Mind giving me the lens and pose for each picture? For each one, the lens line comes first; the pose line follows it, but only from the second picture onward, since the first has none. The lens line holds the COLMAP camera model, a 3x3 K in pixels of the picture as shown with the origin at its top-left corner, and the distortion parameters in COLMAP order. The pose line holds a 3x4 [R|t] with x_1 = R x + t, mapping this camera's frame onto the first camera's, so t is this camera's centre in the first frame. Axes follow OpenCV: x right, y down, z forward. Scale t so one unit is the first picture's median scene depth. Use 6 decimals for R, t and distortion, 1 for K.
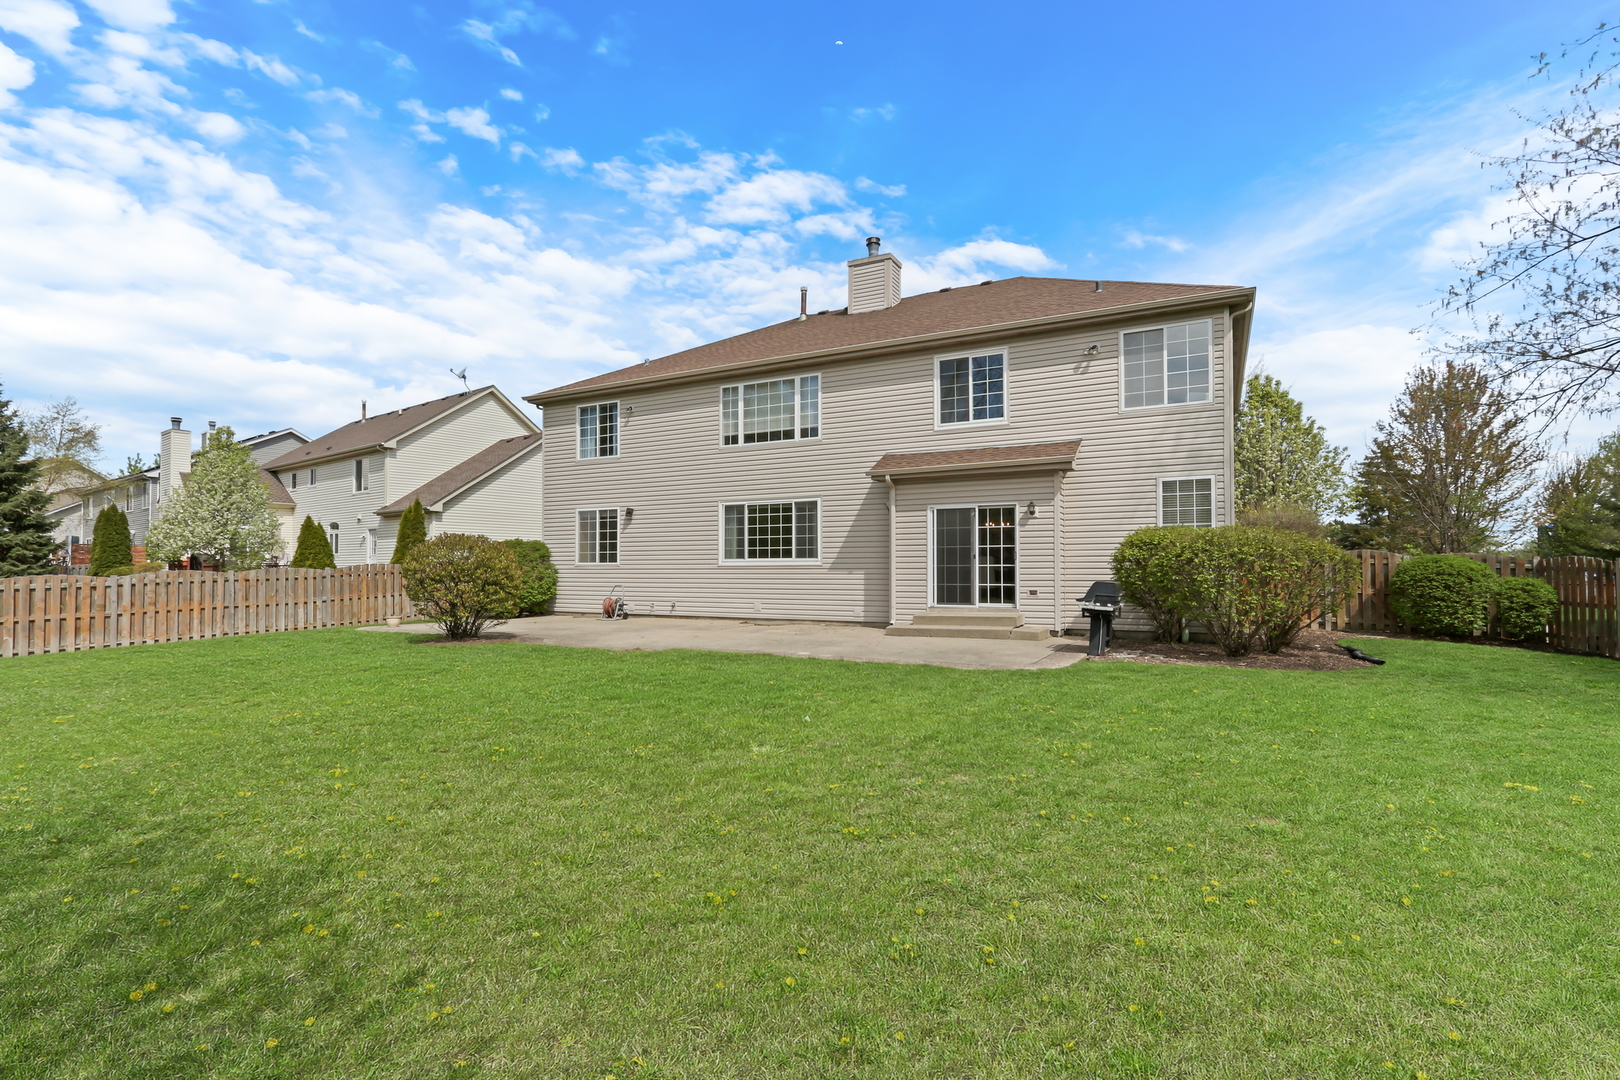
lens RADIAL K [[778.2, 0, 806.7], [0, 778.2, 552.1], [0, 0, 1]] dist [-0.006437, -0.000350]
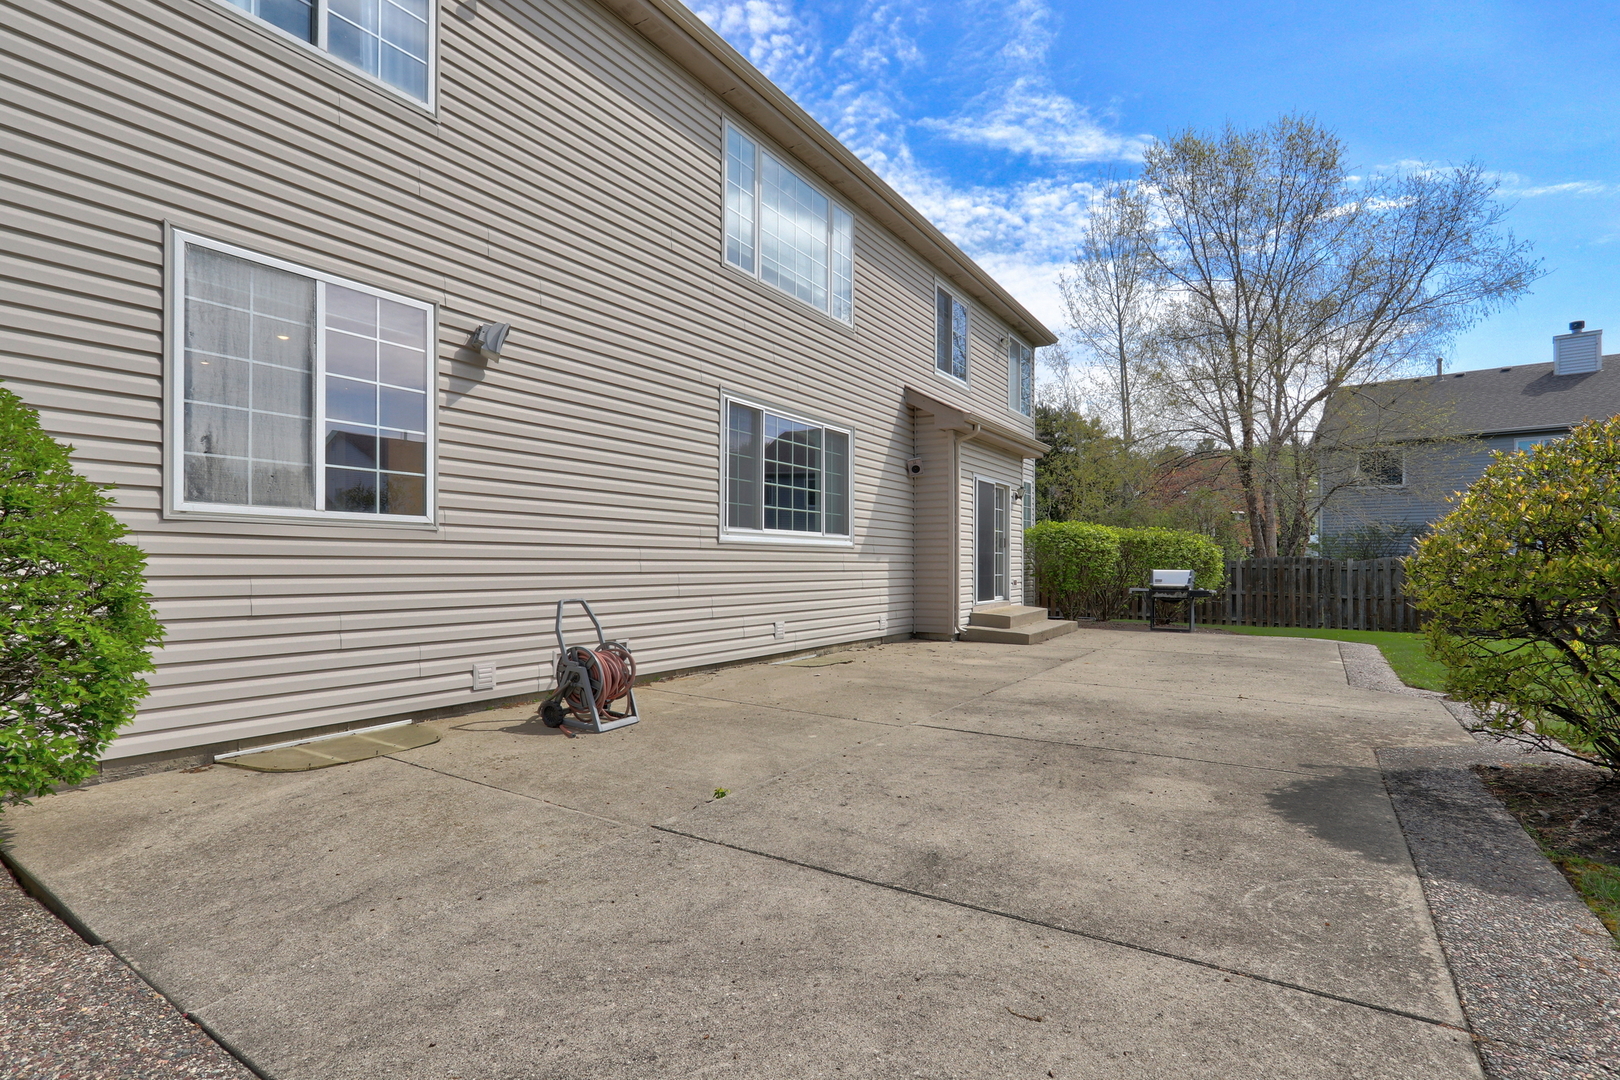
lens RADIAL K [[778.2, 0, 786.8], [0, 778.2, 568.2], [0, 0, 1]] dist [-0.006437, -0.000350]
pose [[0.109760, -0.005495, 0.993943, -0.554871], [-0.030367, 0.999499, 0.008879, 0.028296], [-0.993494, -0.031158, 0.109538, 0.963281]]
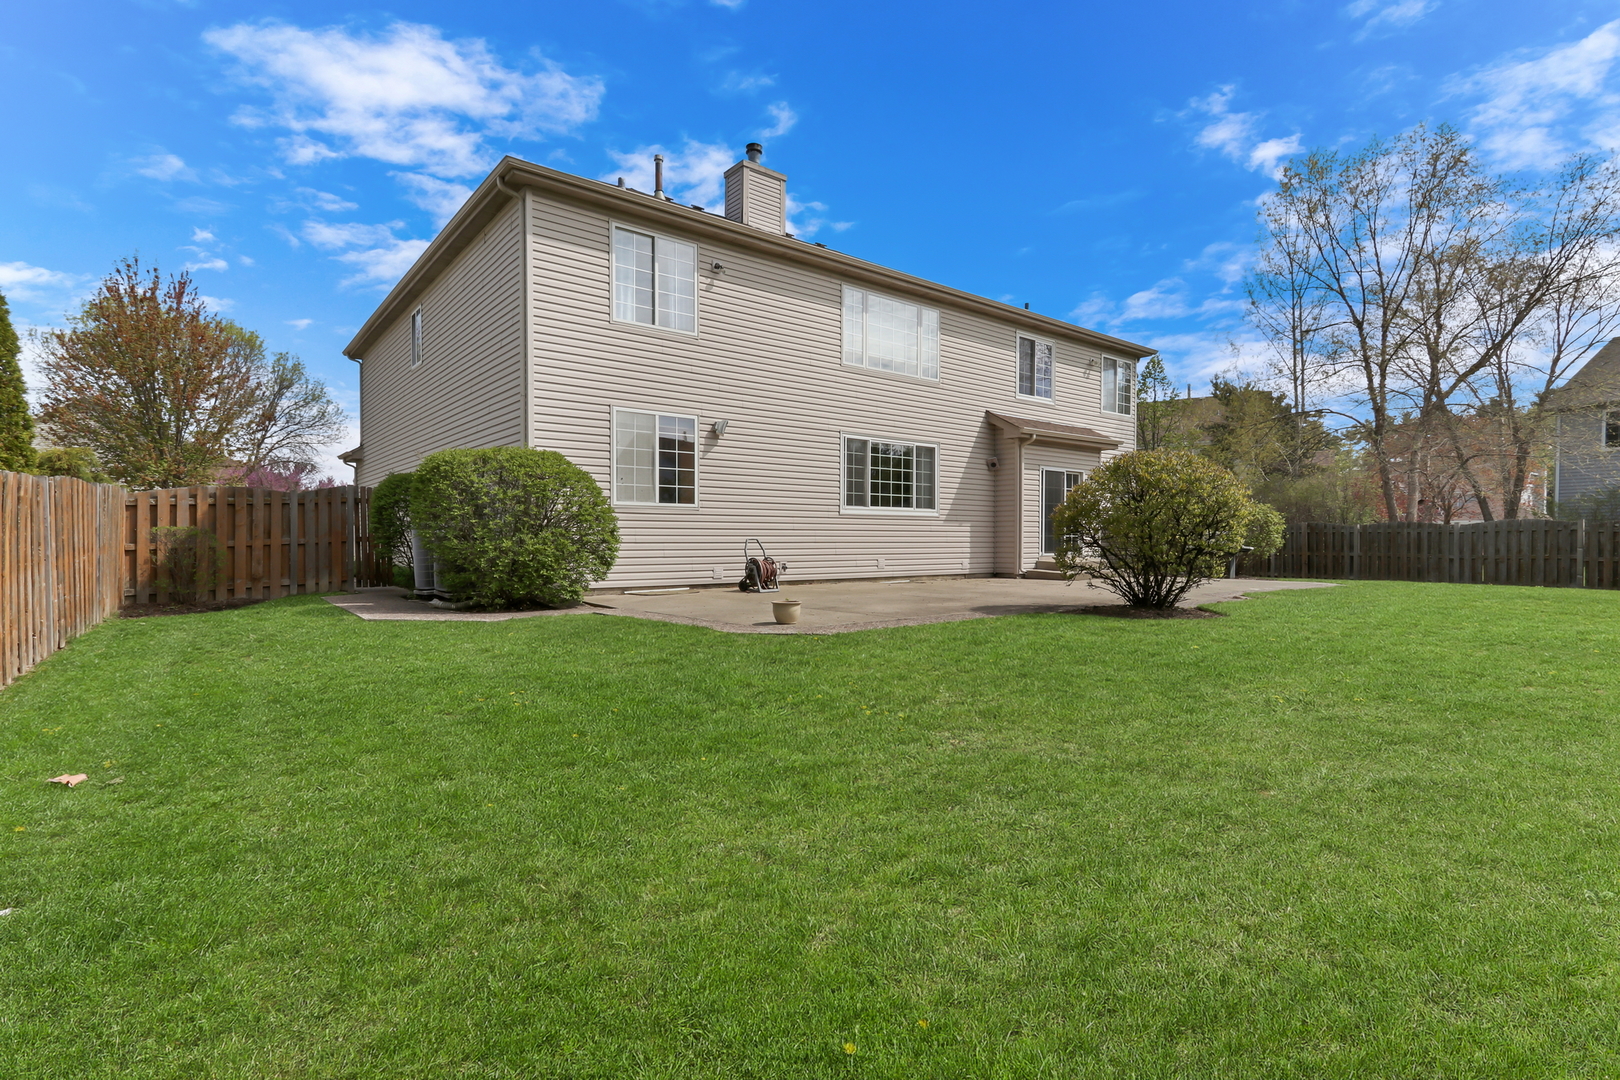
lens RADIAL K [[778.2, 0, 804.3], [0, 778.2, 547.4], [0, 0, 1]] dist [-0.006437, -0.000350]
pose [[0.407891, -0.006397, 0.913008, -0.890776], [-0.022365, 0.999605, 0.016995, 0.040826], [-0.912757, -0.027351, 0.407587, 0.746407]]
